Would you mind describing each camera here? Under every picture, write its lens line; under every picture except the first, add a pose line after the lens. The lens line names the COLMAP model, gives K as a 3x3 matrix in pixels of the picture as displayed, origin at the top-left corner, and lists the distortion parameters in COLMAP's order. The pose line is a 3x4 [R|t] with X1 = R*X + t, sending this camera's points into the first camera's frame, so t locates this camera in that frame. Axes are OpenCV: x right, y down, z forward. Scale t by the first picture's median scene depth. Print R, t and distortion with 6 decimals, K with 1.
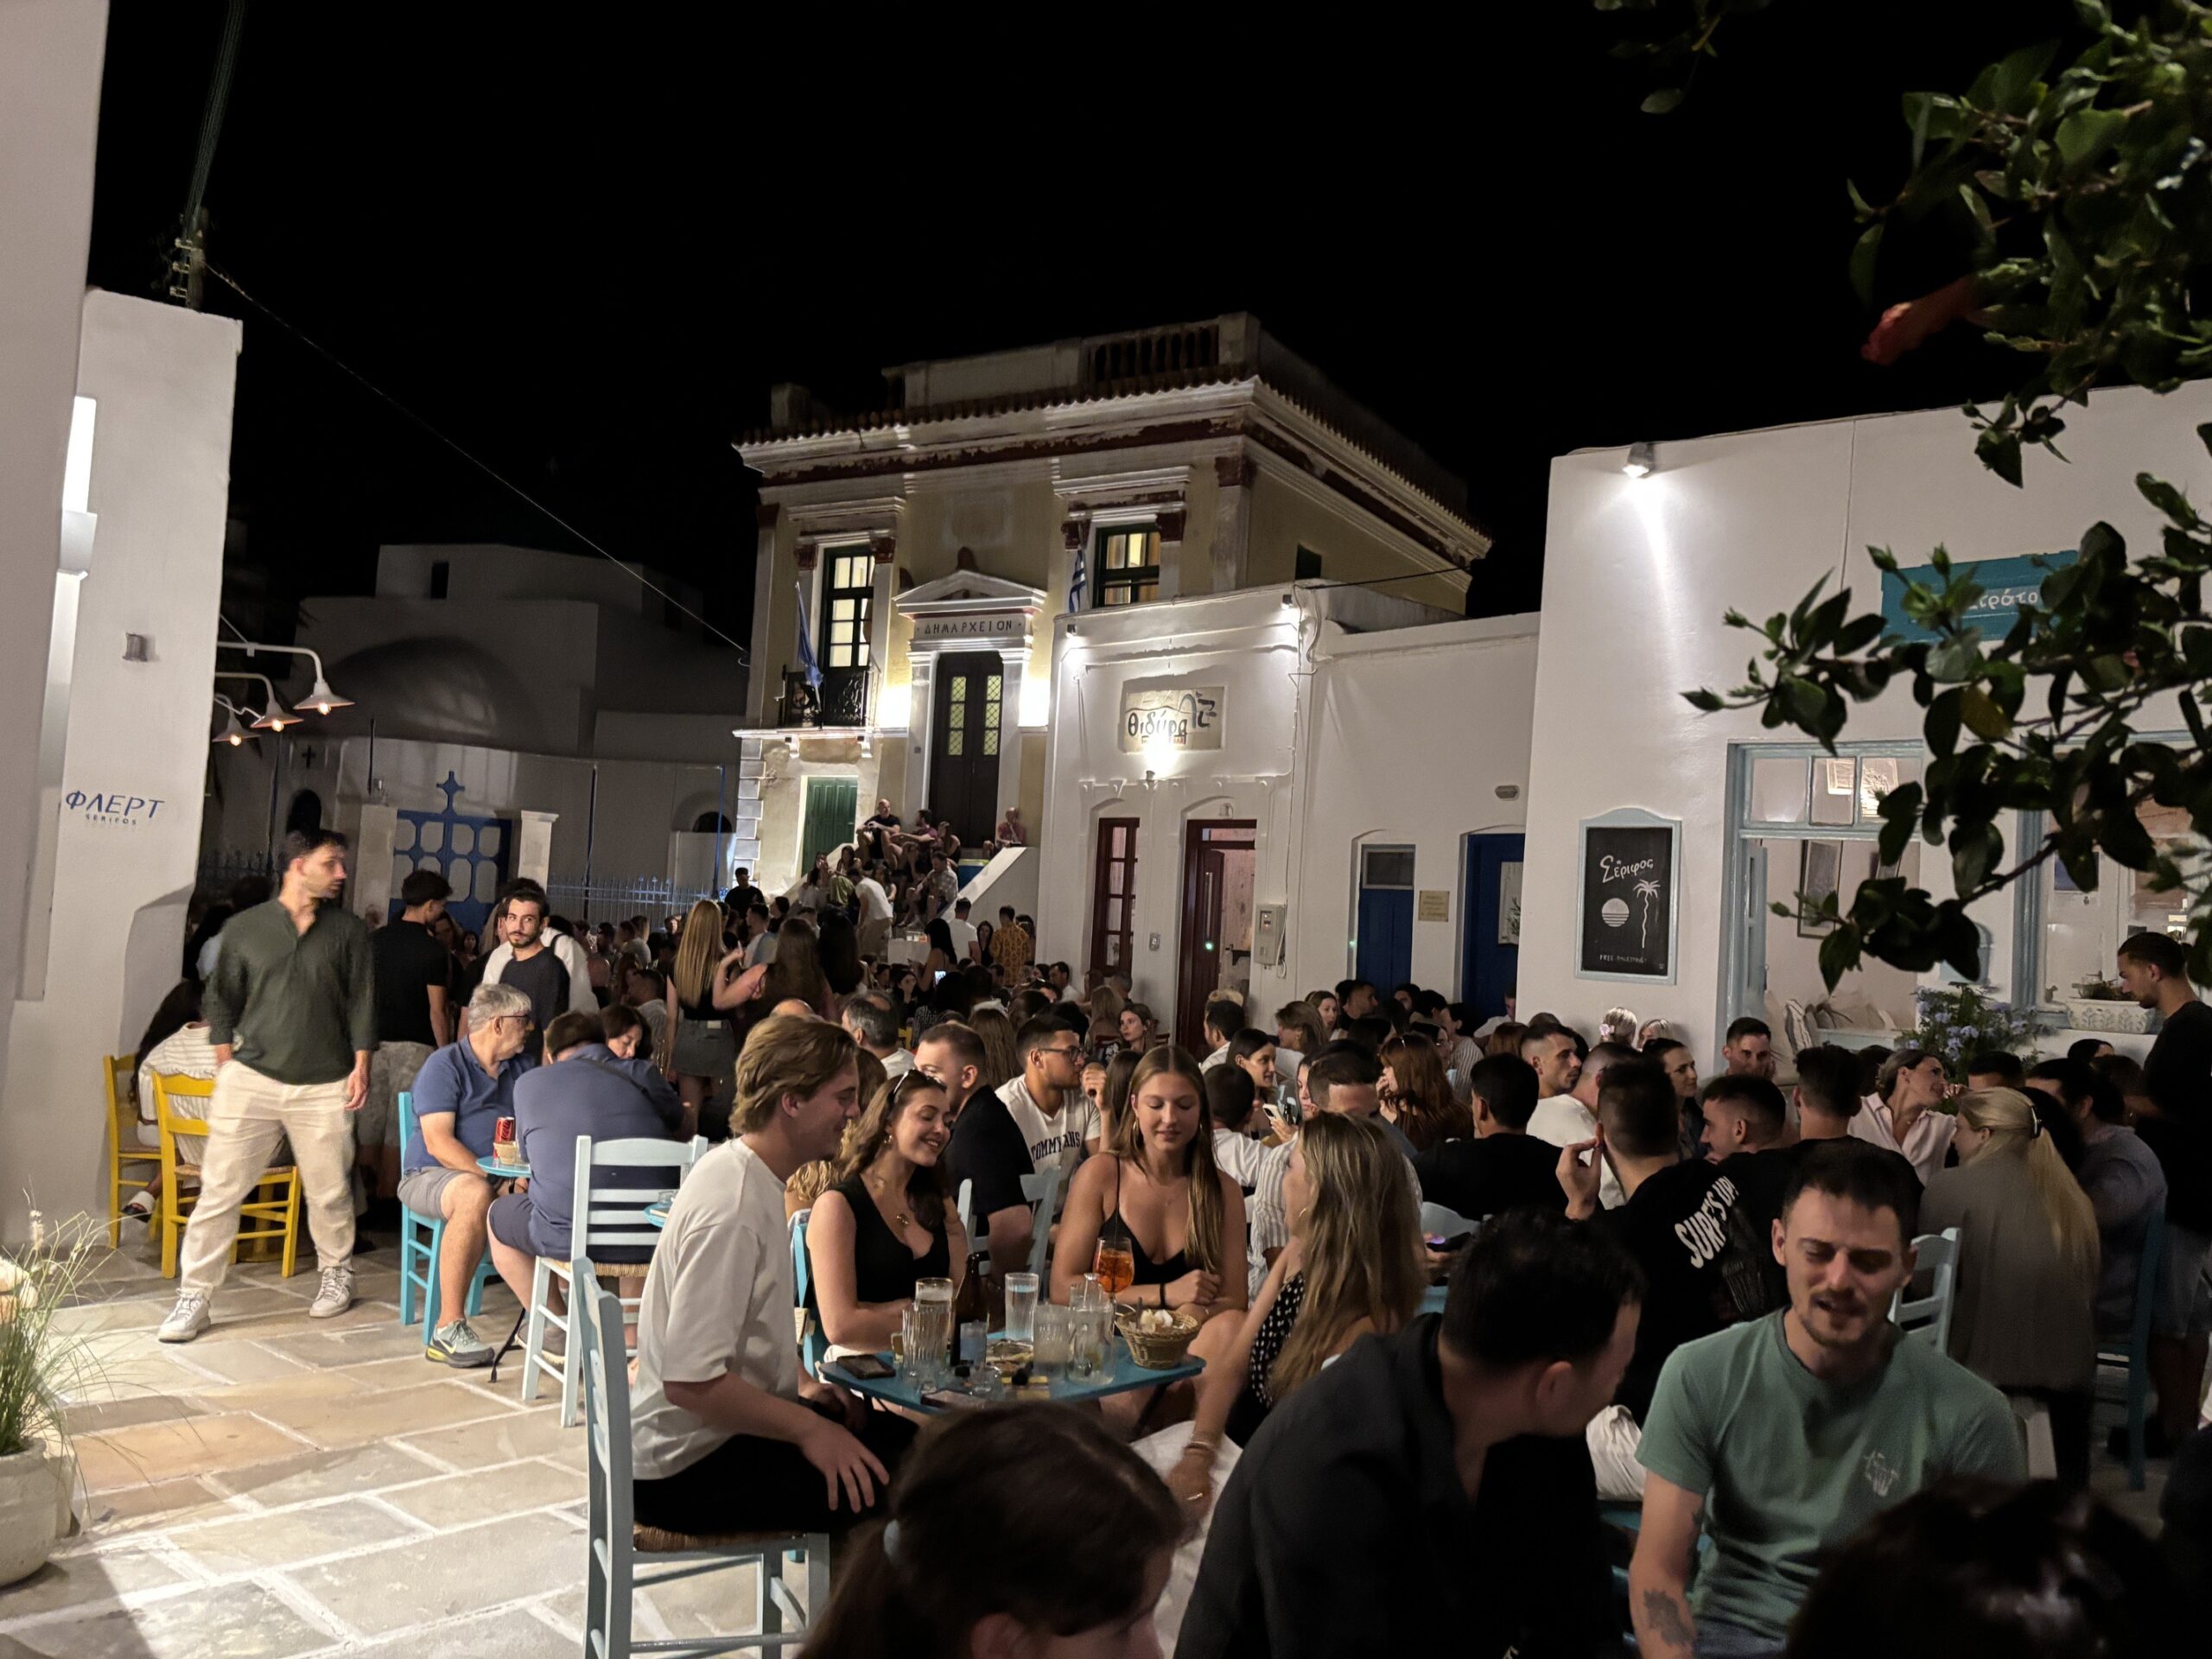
lens RADIAL K [[1710.0, 0, 1116.4], [0, 1710.0, 851.7], [0, 0, 1]] dist [0.105765, -0.004796]
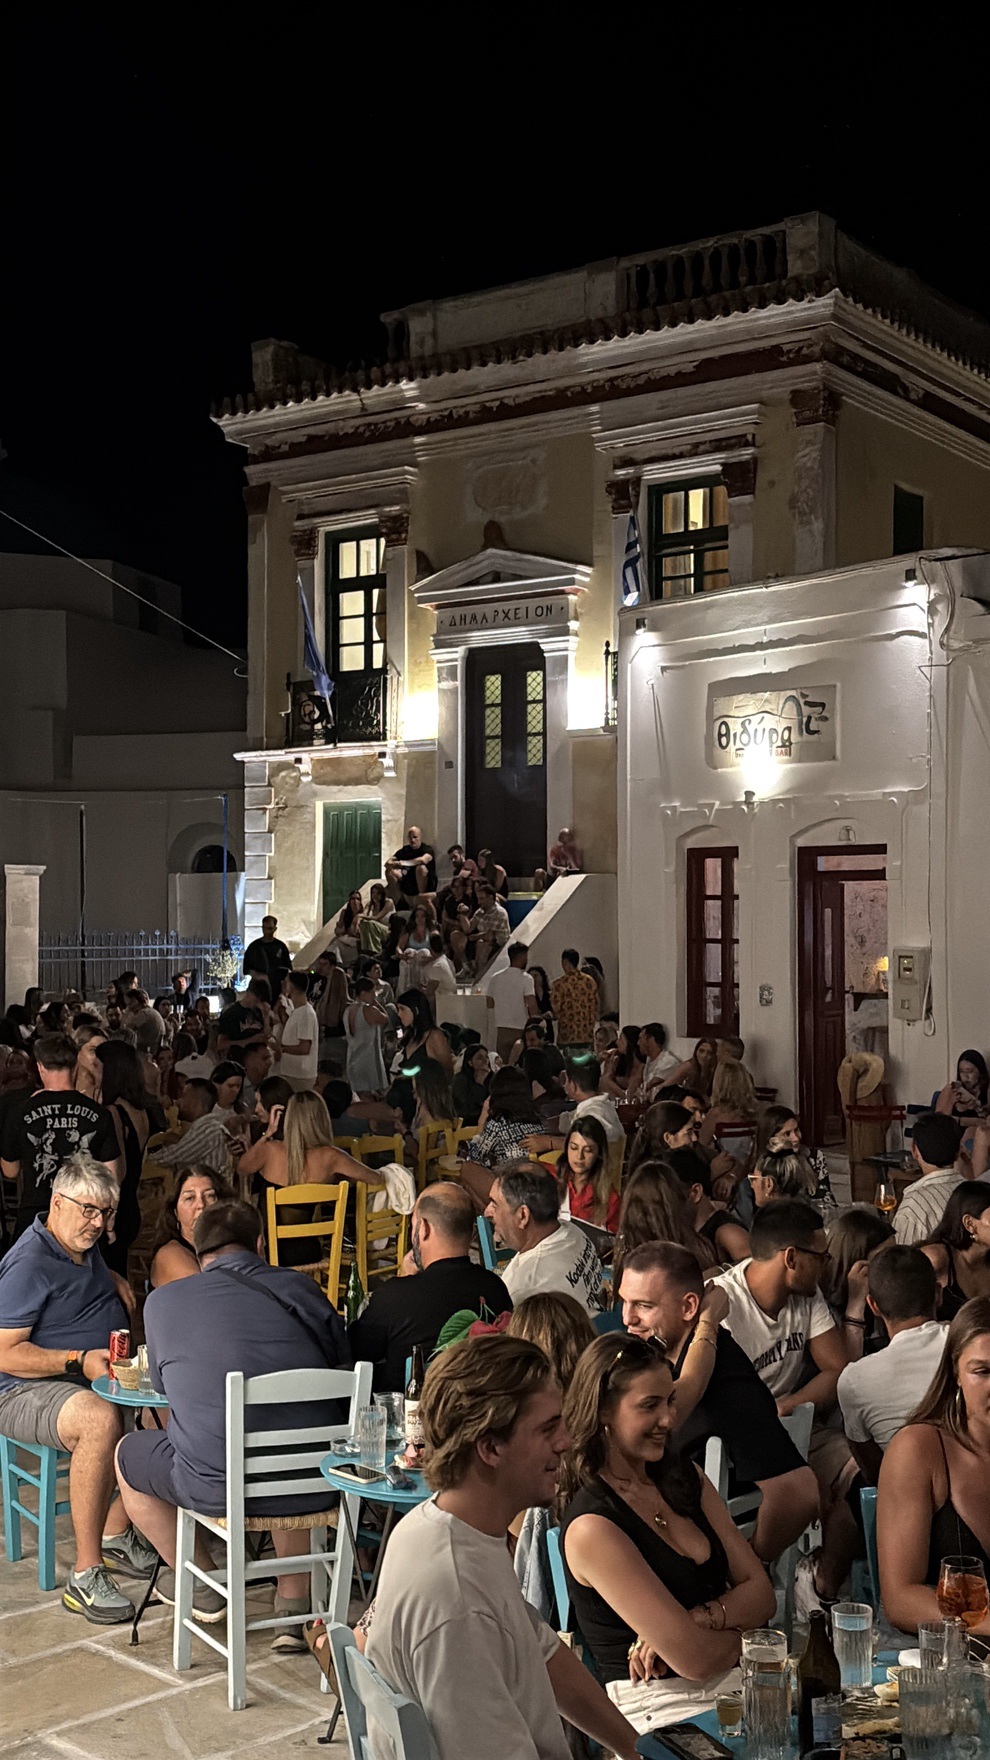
lens RADIAL K [[2002.4, 0, 480.7], [0, 2002.4, 903.6], [0, 0, 1]] dist [0.248613, -0.967561]
pose [[0.994663, -0.057028, -0.085987, -0.019674], [0.059723, 0.997791, 0.029092, -0.019411], [0.084138, -0.034072, 0.995871, 0.005896]]
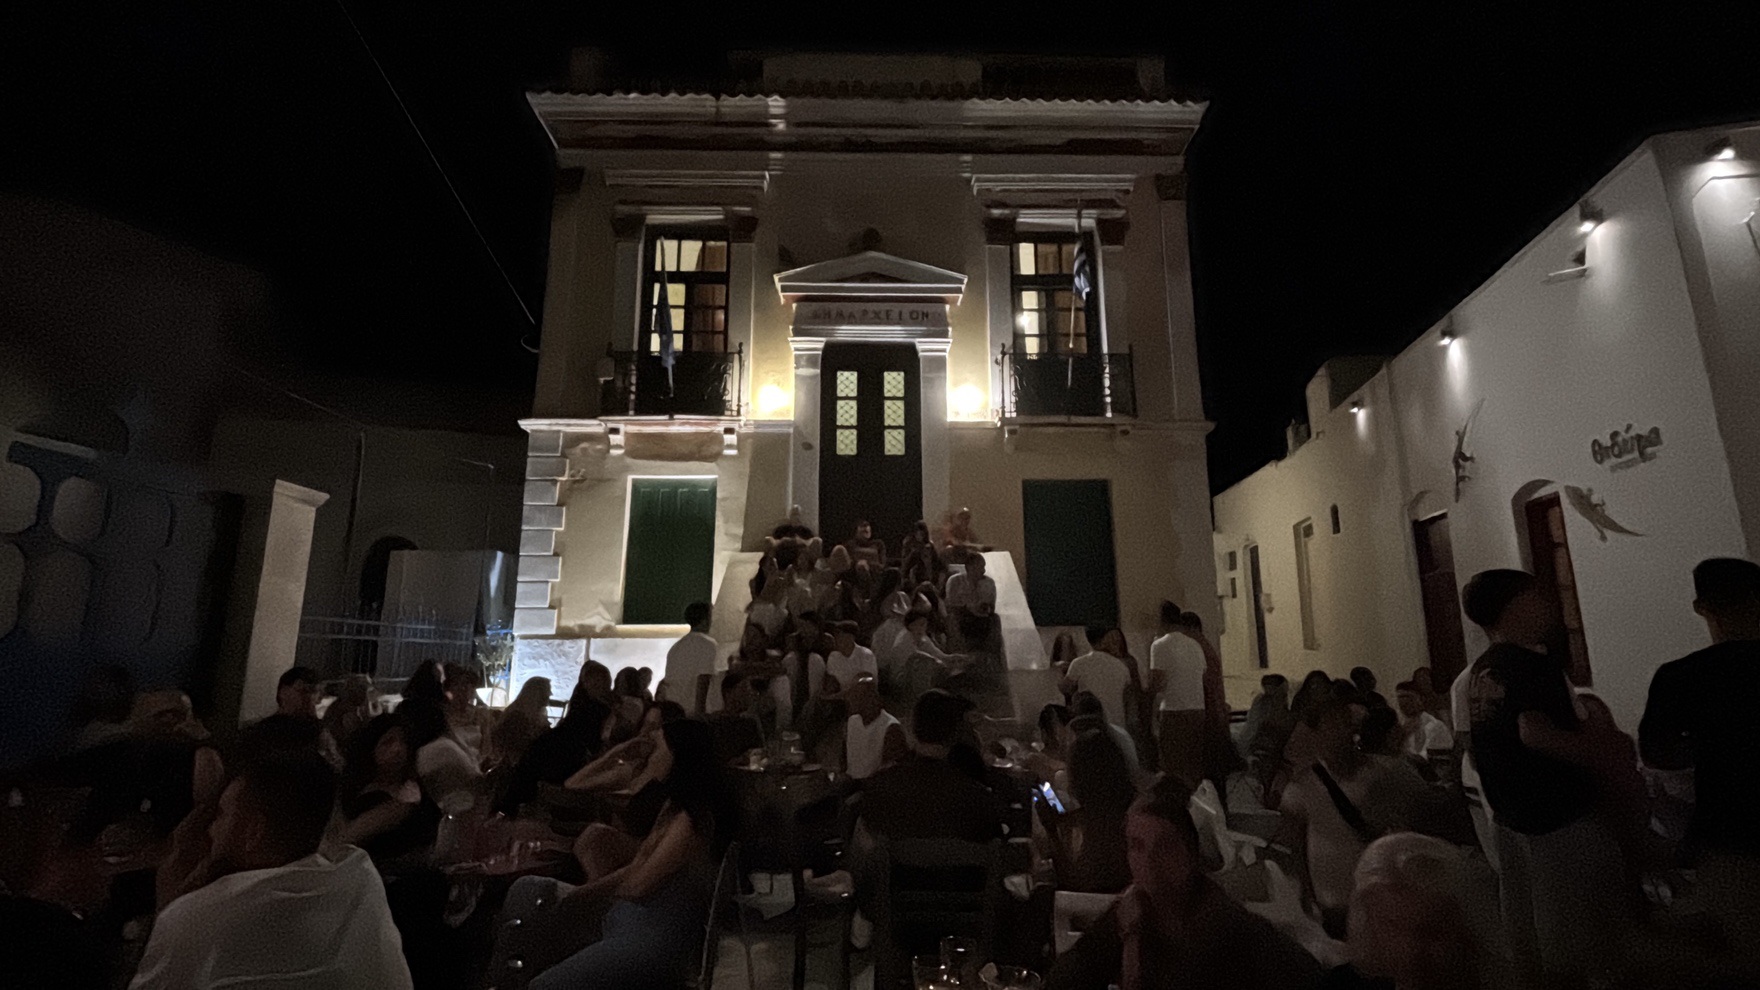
lens RADIAL K [[853.5, 0, 876.1], [0, 853.5, 487.6], [0, 0, 1]] dist [0.037863, -0.000740]
pose [[0.842659, 0.056770, 0.535447, -0.330738], [0.024786, 0.989283, -0.143894, 0.024970], [-0.537877, 0.134526, 0.832221, 0.656012]]
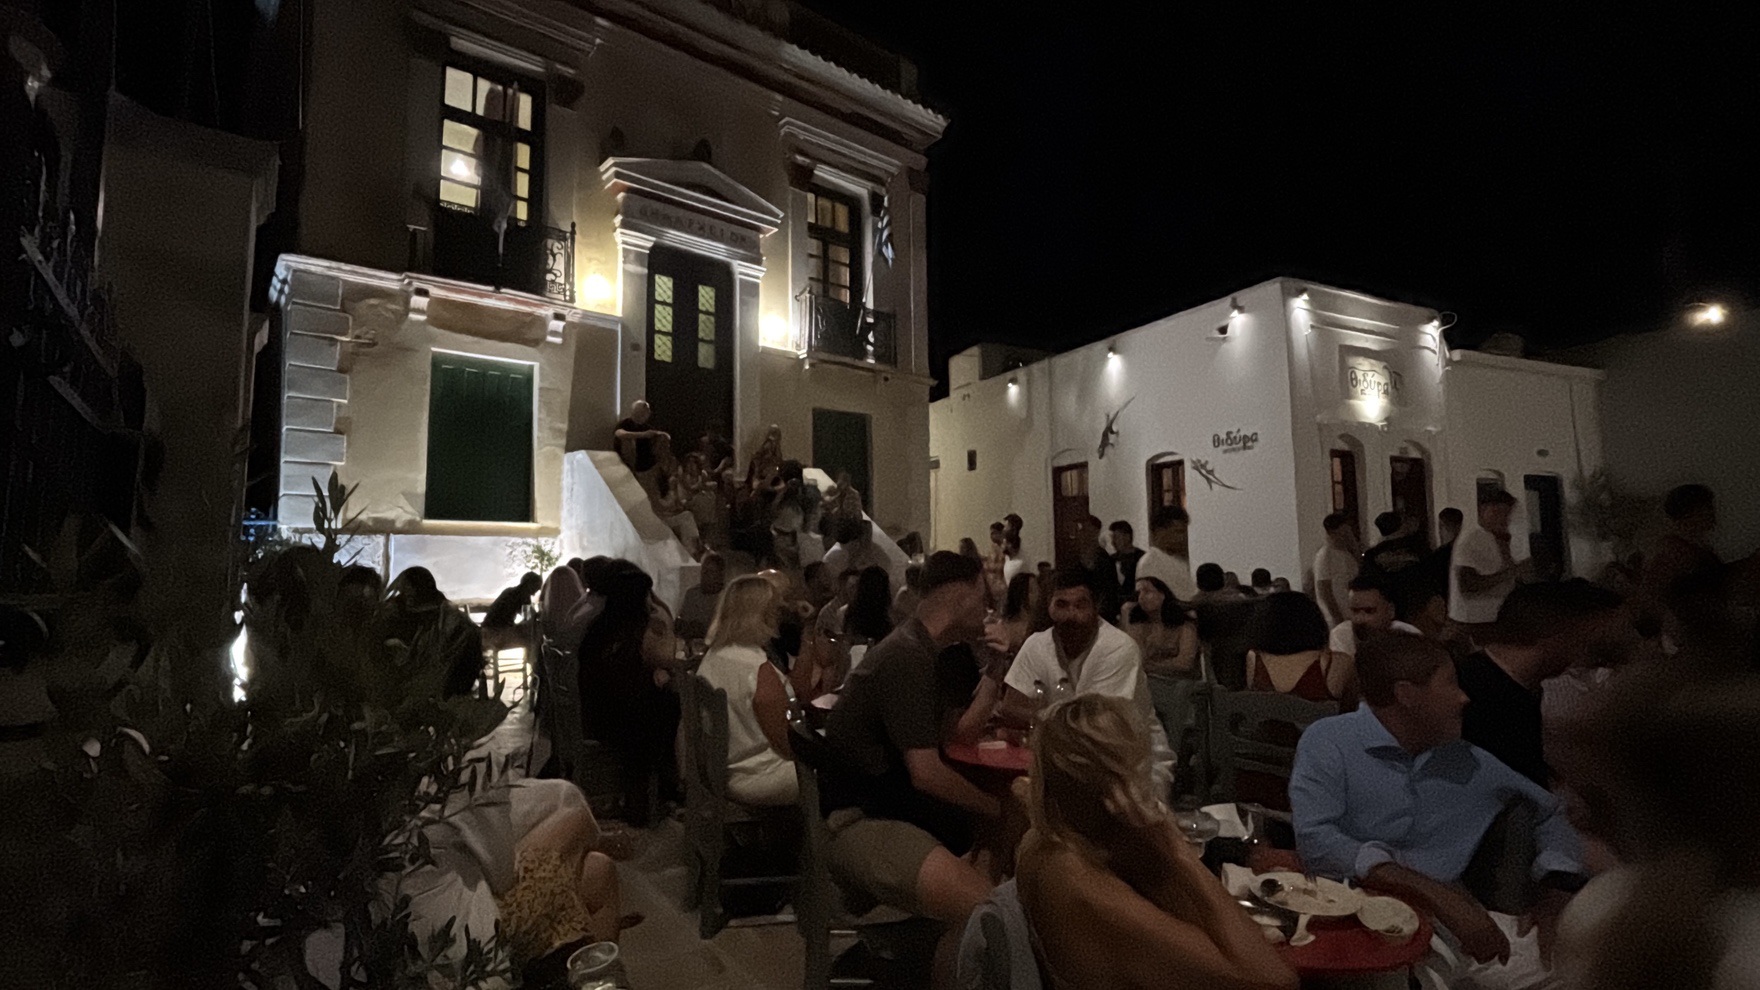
lens RADIAL K [[833.4, 0, 891.3], [0, 833.4, 496.7], [0, 0, 1]] dist [-0.004692, -0.000546]
pose [[0.311192, 0.029987, 0.949874, -0.486970], [-0.010757, 0.999549, -0.028031, 0.025871], [-0.950286, -0.001494, 0.311374, 0.786790]]
